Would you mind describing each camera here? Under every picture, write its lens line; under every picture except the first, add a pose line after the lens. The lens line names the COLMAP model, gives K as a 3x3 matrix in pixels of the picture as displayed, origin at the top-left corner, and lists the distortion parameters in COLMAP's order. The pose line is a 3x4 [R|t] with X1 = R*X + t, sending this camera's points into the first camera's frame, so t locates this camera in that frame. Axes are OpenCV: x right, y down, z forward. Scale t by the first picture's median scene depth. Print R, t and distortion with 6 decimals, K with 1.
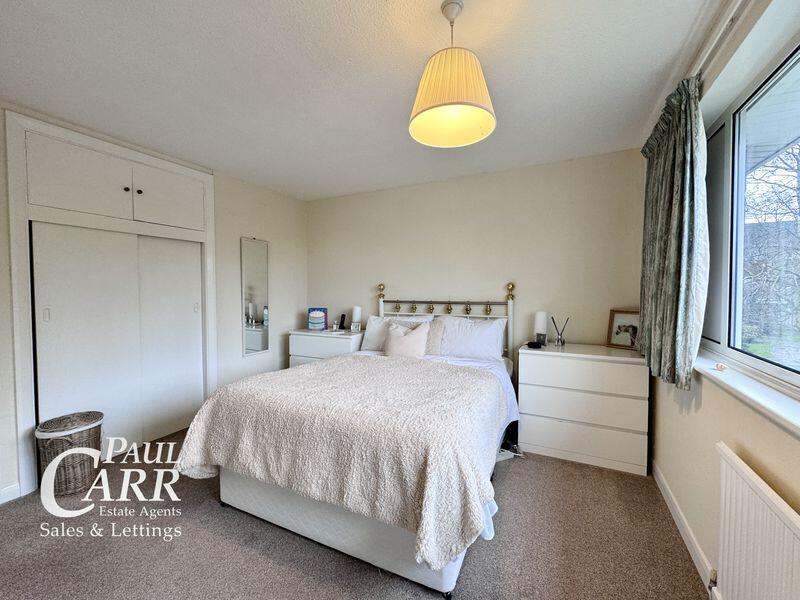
lens RADIAL K [[325.8, 0, 398.4], [0, 325.8, 301.6], [0, 0, 1]] dist [-0.001157, -0.000075]
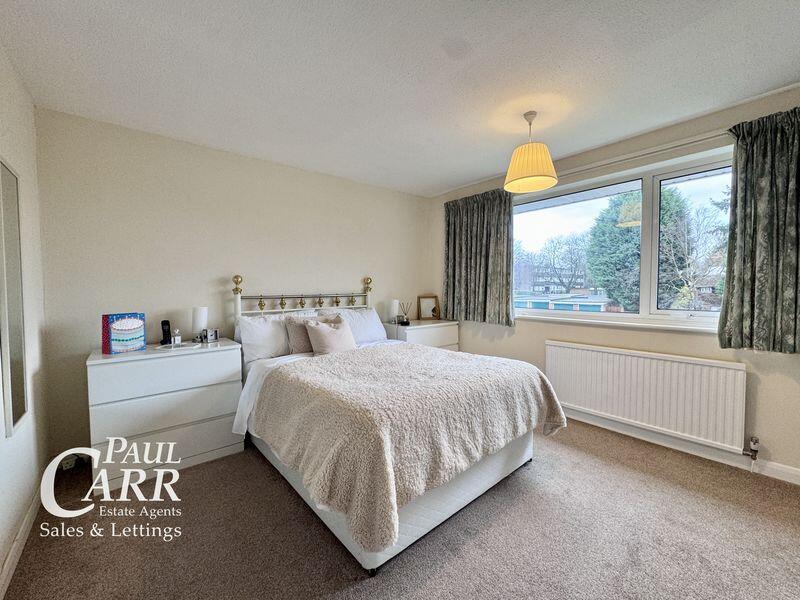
lens RADIAL K [[325.8, 0, 398.4], [0, 325.8, 301.6], [0, 0, 1]] dist [-0.001157, -0.000075]
pose [[0.385834, -0.046897, 0.921375, -0.730836], [0.029498, 0.998824, 0.038487, -0.011889], [-0.922097, 0.012329, 0.386763, 0.404675]]
